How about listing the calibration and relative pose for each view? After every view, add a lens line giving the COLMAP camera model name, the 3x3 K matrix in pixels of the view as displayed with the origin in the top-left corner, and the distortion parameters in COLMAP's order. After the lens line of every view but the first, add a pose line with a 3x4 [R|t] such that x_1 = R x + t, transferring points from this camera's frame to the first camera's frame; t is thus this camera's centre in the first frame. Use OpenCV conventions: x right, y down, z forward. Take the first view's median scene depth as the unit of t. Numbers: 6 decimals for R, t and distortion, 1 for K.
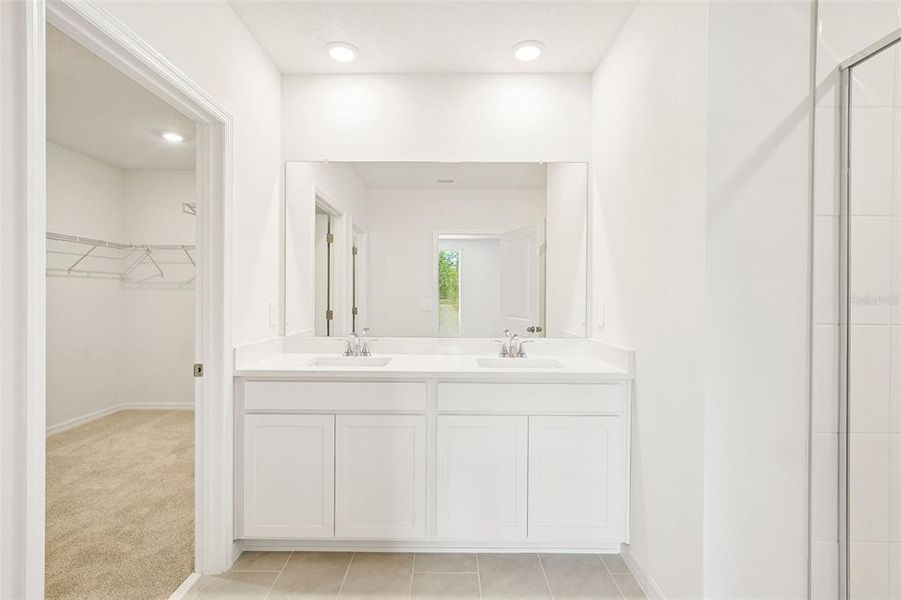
lens RADIAL K [[385.8, 0, 449.5], [0, 385.8, 292.7], [0, 0, 1]] dist [-0.001946, 0.000036]
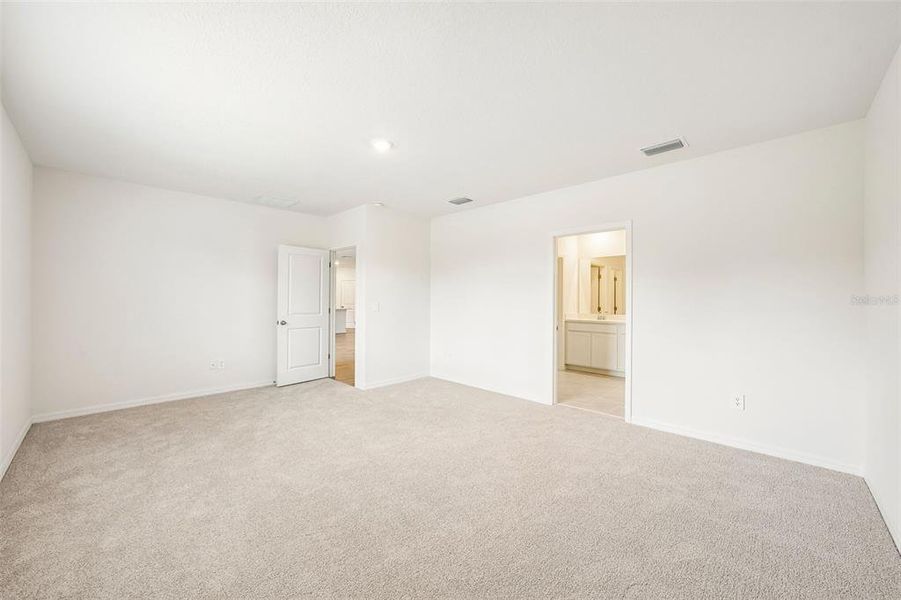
lens RADIAL K [[361.0, 0, 453.3], [0, 361.0, 299.2], [0, 0, 1]] dist [0.084806, 0.000160]
pose [[0.723387, 0.000129, -0.690443, 0.981733], [-0.002195, 0.999995, -0.002113, 0.007264], [0.690439, 0.003044, 0.723384, -2.061124]]
